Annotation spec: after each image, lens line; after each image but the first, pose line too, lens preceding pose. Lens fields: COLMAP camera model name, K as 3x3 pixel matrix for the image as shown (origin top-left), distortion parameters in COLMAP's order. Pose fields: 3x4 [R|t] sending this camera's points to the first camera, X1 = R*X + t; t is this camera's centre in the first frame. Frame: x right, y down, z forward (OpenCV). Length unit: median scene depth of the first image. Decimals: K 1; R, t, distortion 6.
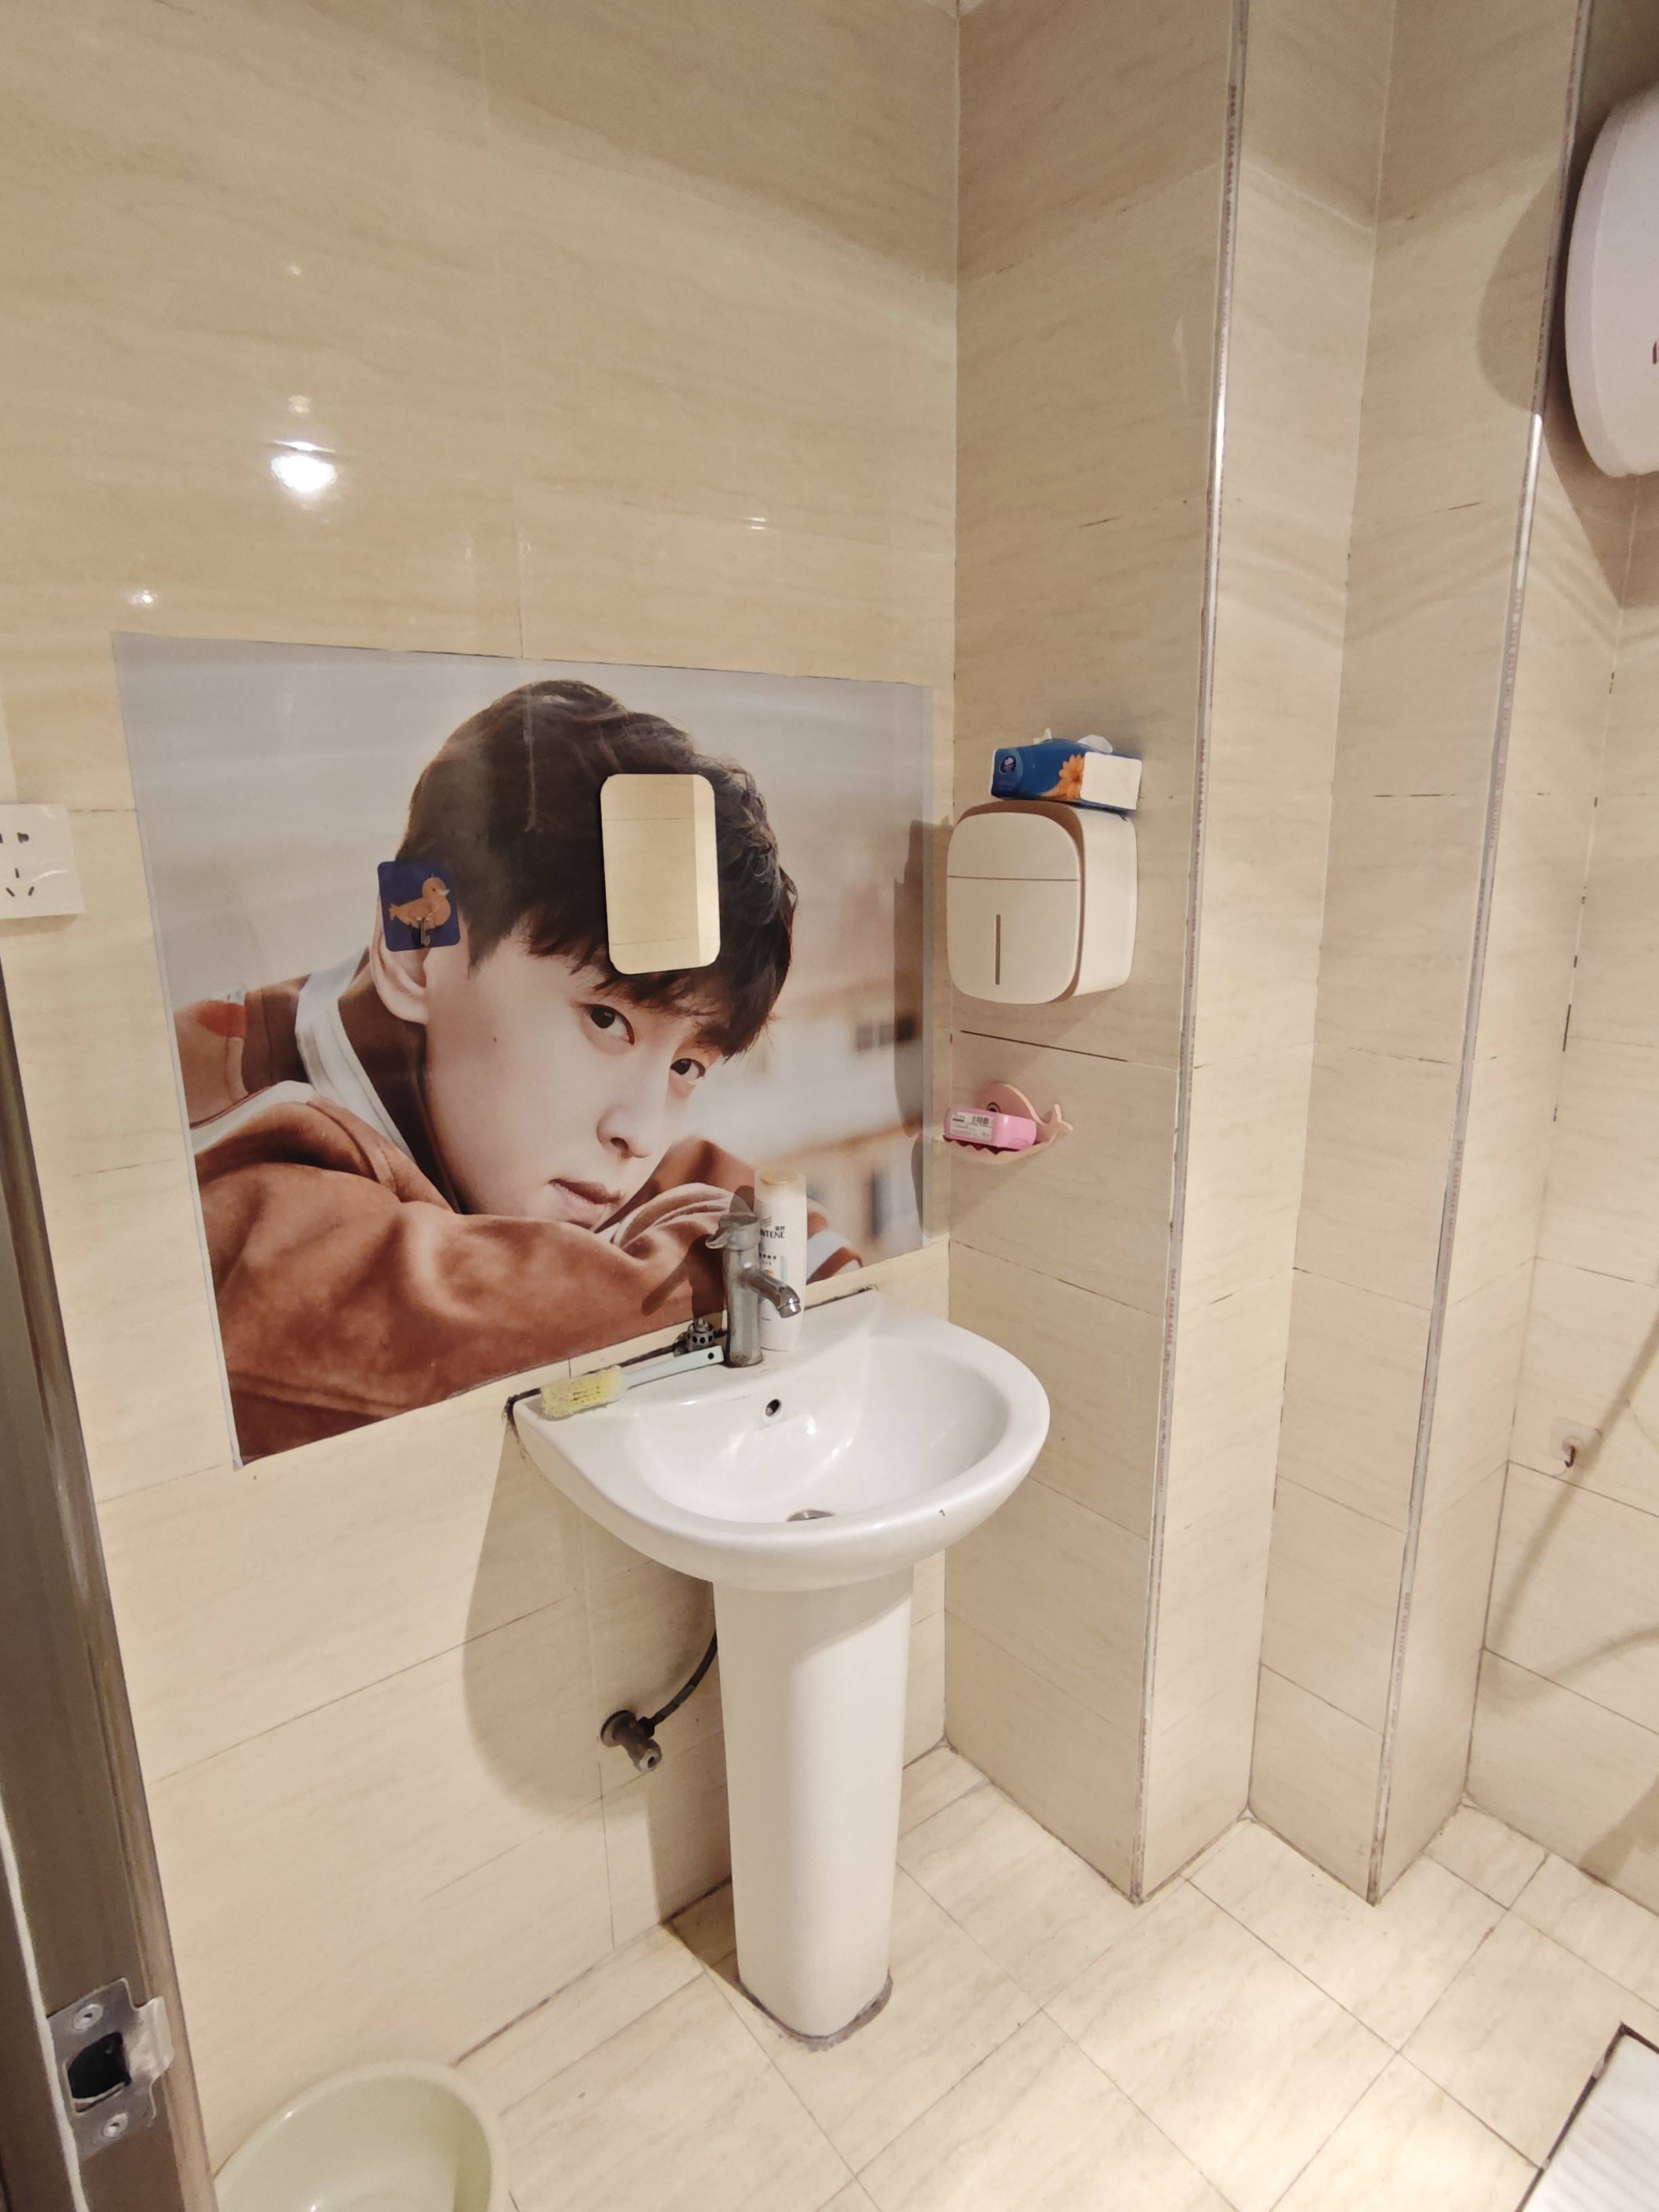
lens RADIAL K [[1208.5, 0, 834.2], [0, 1208.5, 1100.4], [0, 0, 1]] dist [-0.053642, 0.040506]
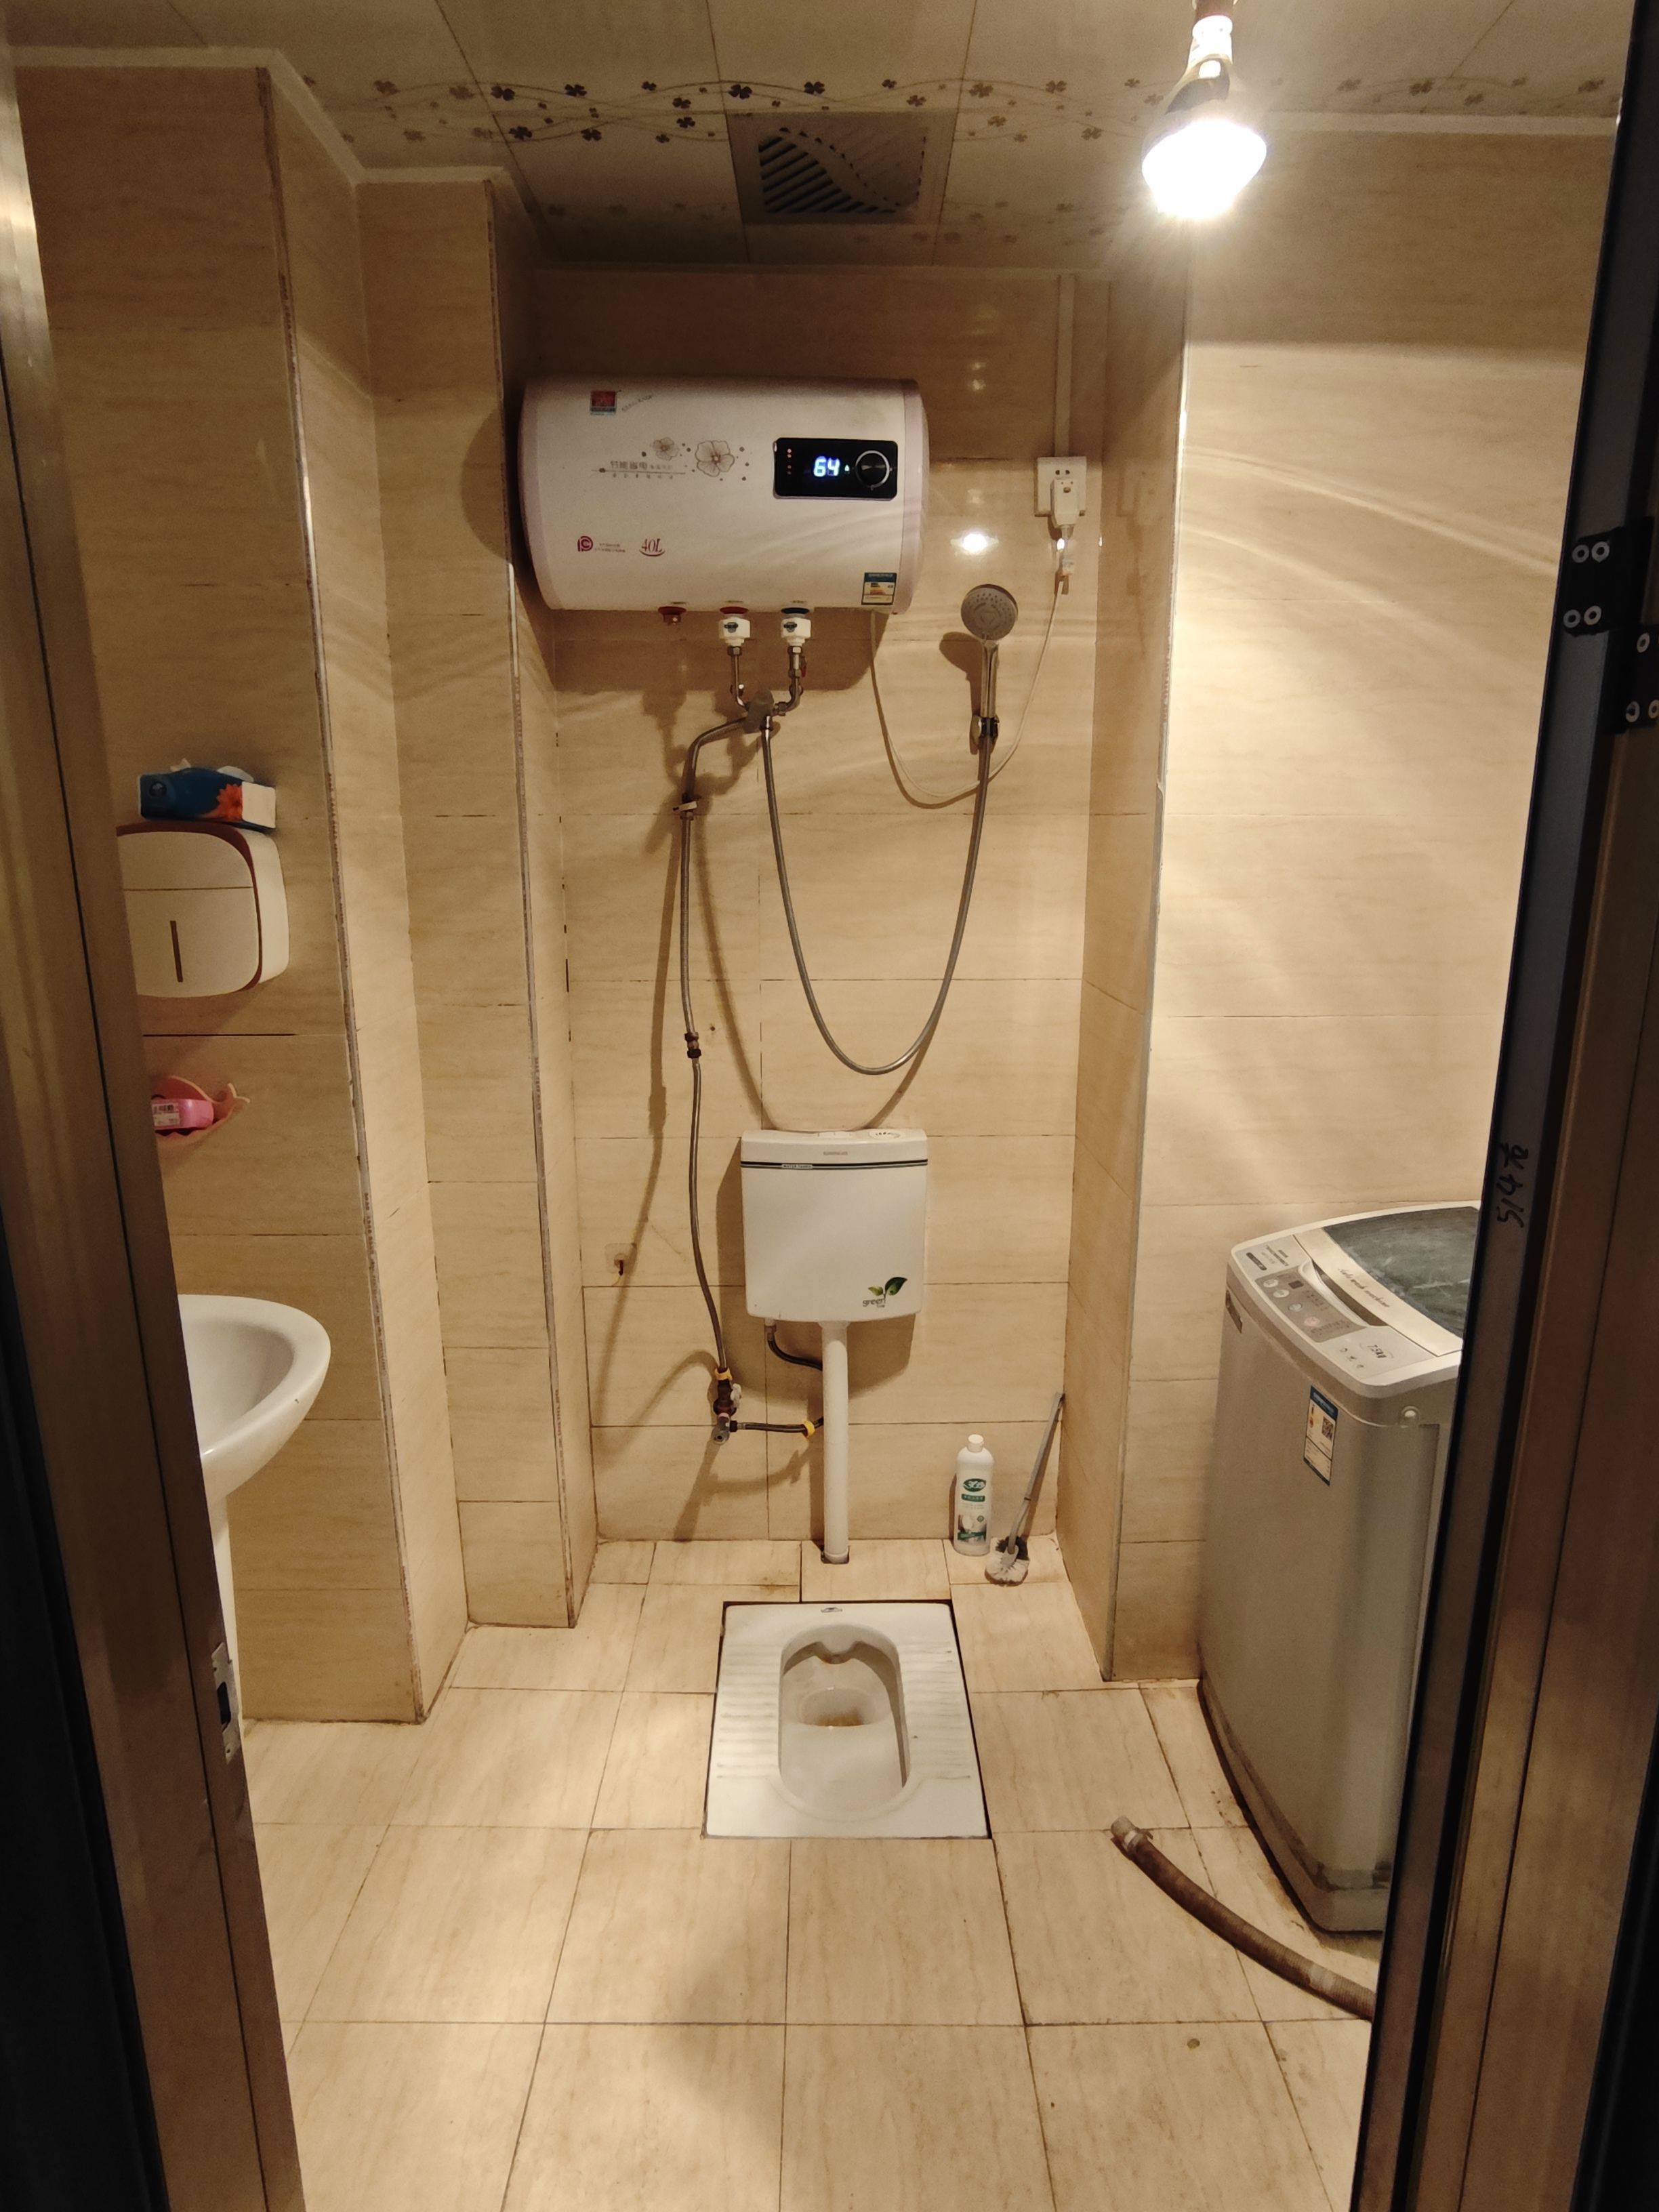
lens RADIAL K [[1208.5, 0, 834.2], [0, 1208.5, 1100.4], [0, 0, 1]] dist [-0.053642, 0.040506]
pose [[0.619361, -0.170848, 0.766292, -0.339815], [0.173965, 0.981638, 0.078252, 0.031046], [-0.765590, 0.084842, 0.637709, -0.171115]]
